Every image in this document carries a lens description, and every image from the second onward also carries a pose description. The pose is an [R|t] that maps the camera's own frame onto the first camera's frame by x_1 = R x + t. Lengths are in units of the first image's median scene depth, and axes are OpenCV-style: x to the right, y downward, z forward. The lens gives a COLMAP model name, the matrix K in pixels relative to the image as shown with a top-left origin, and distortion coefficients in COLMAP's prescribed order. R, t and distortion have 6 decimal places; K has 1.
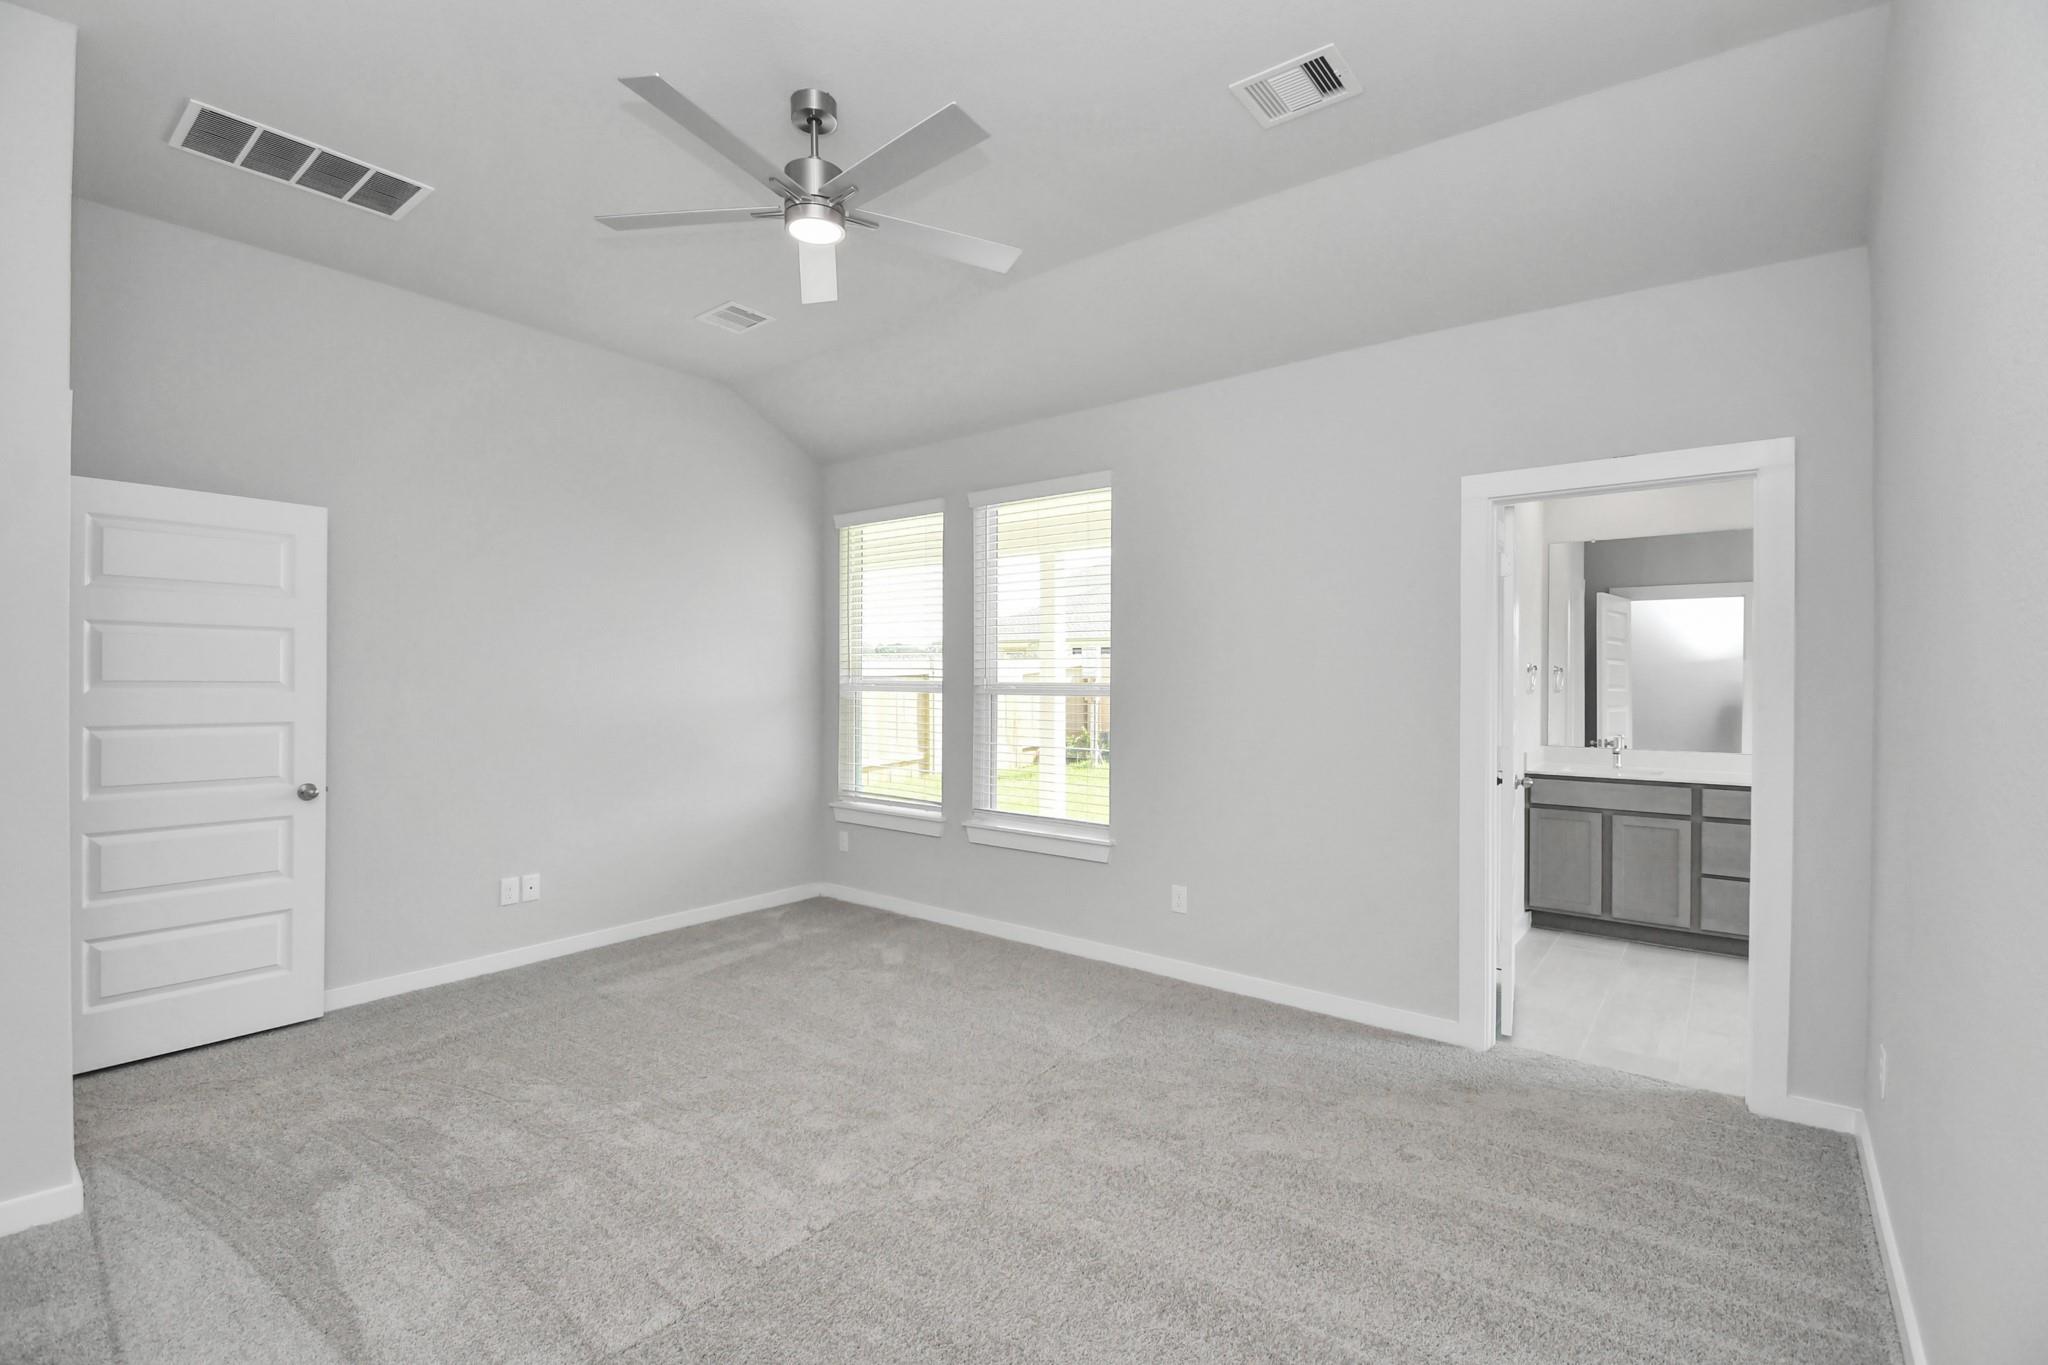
lens RADIAL K [[908.9, 0, 1018.4], [0, 908.9, 689.2], [0, 0, 1]] dist [0.019367, -0.024804]
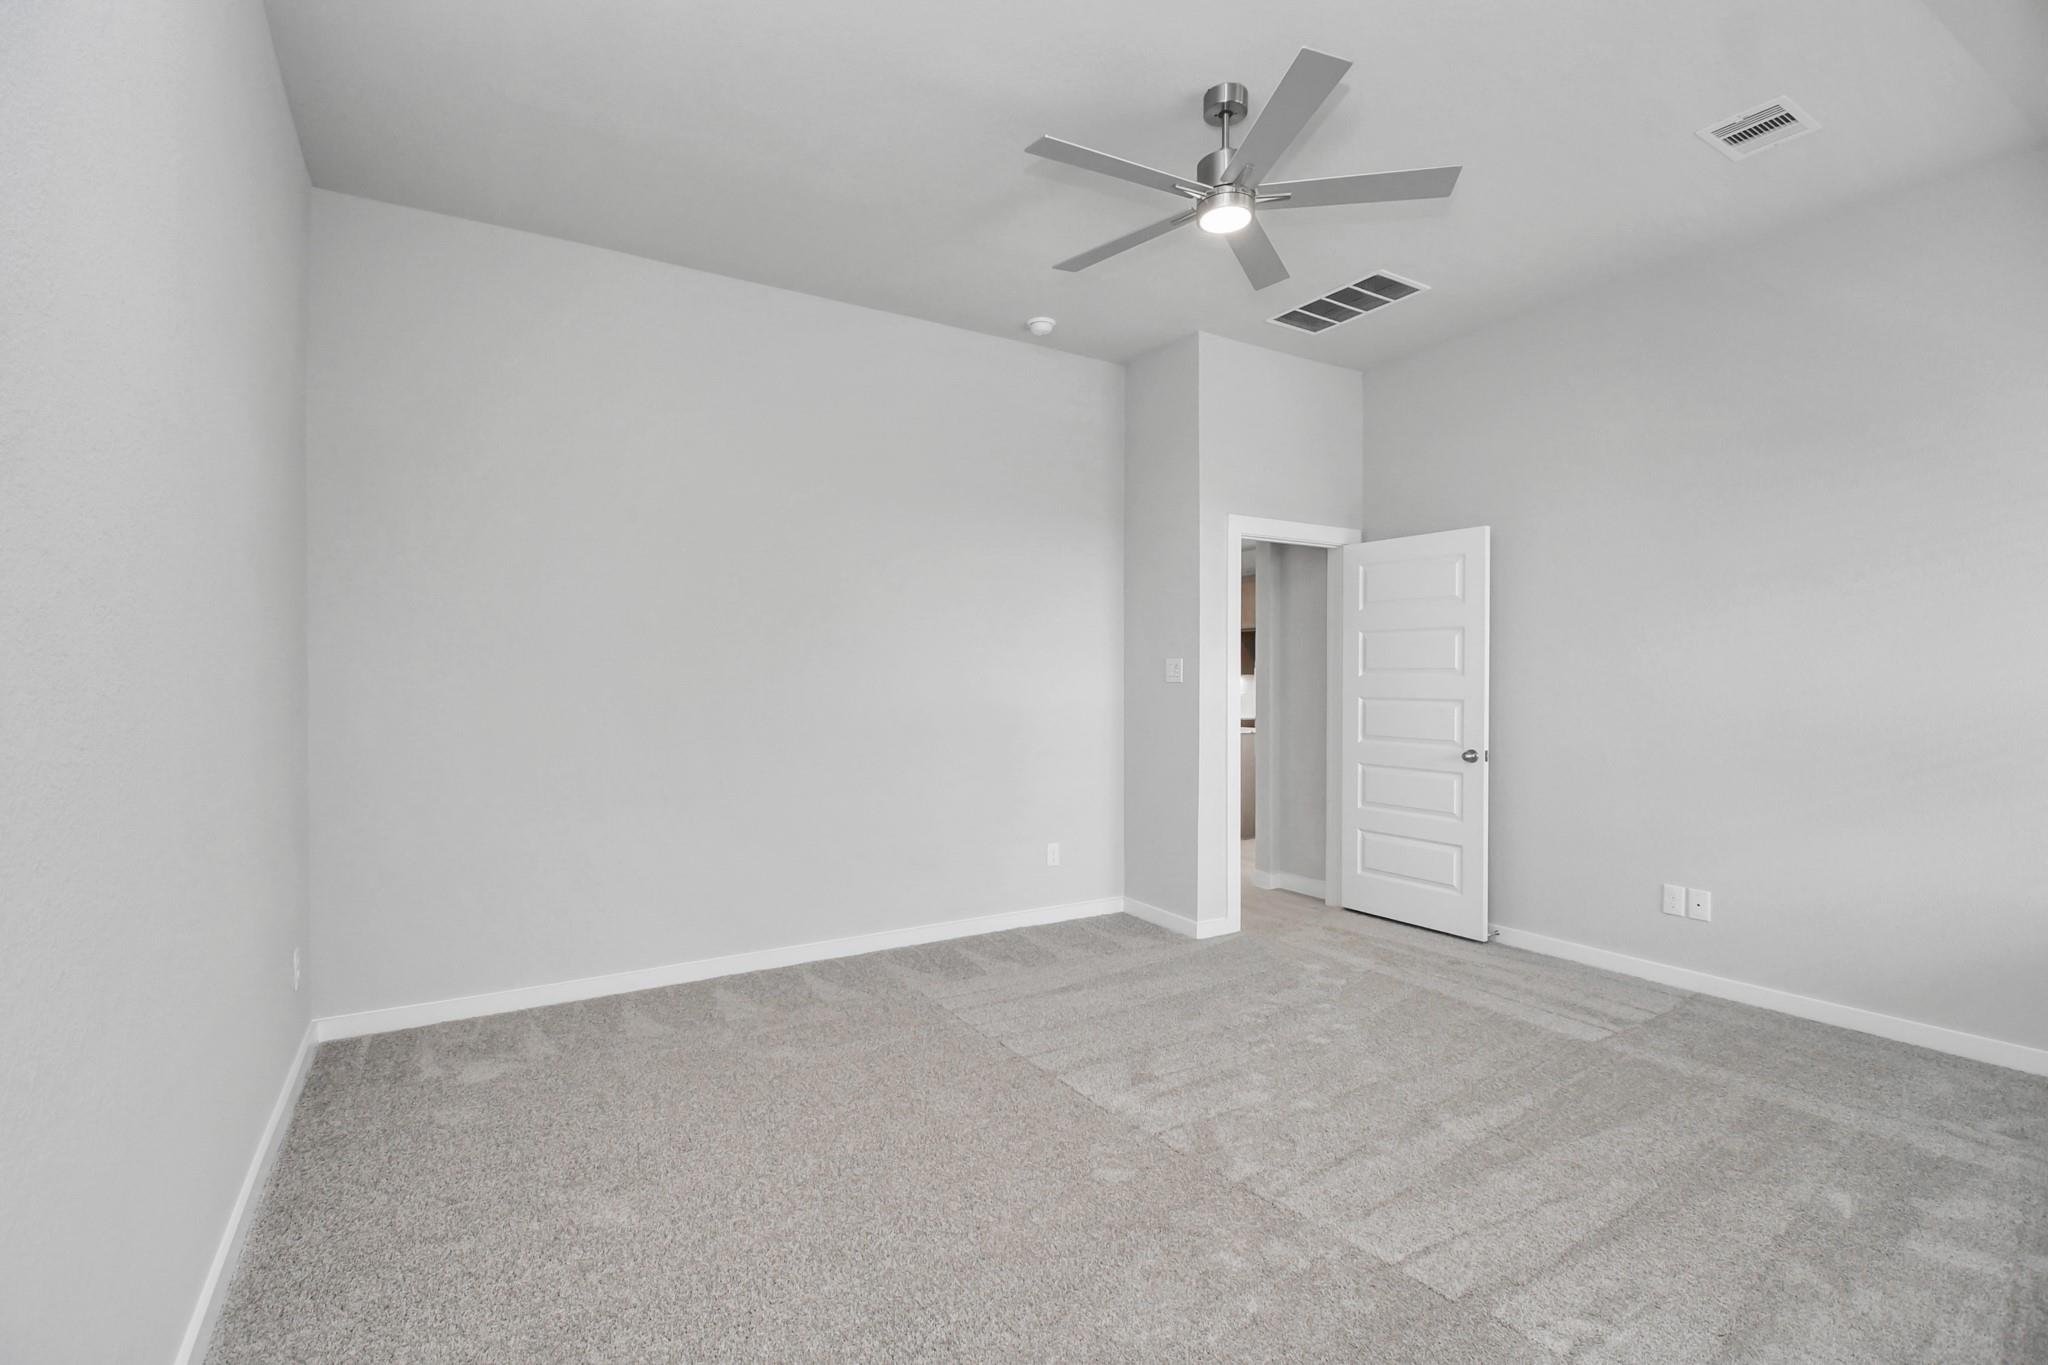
lens RADIAL K [[908.9, 0, 1018.4], [0, 908.9, 689.2], [0, 0, 1]] dist [0.019367, -0.024804]
pose [[-0.348841, 0.008485, -0.937143, 0.620200], [-0.012109, 0.999835, 0.013560, 0.011741], [0.937104, 0.016078, -0.348681, 0.863672]]
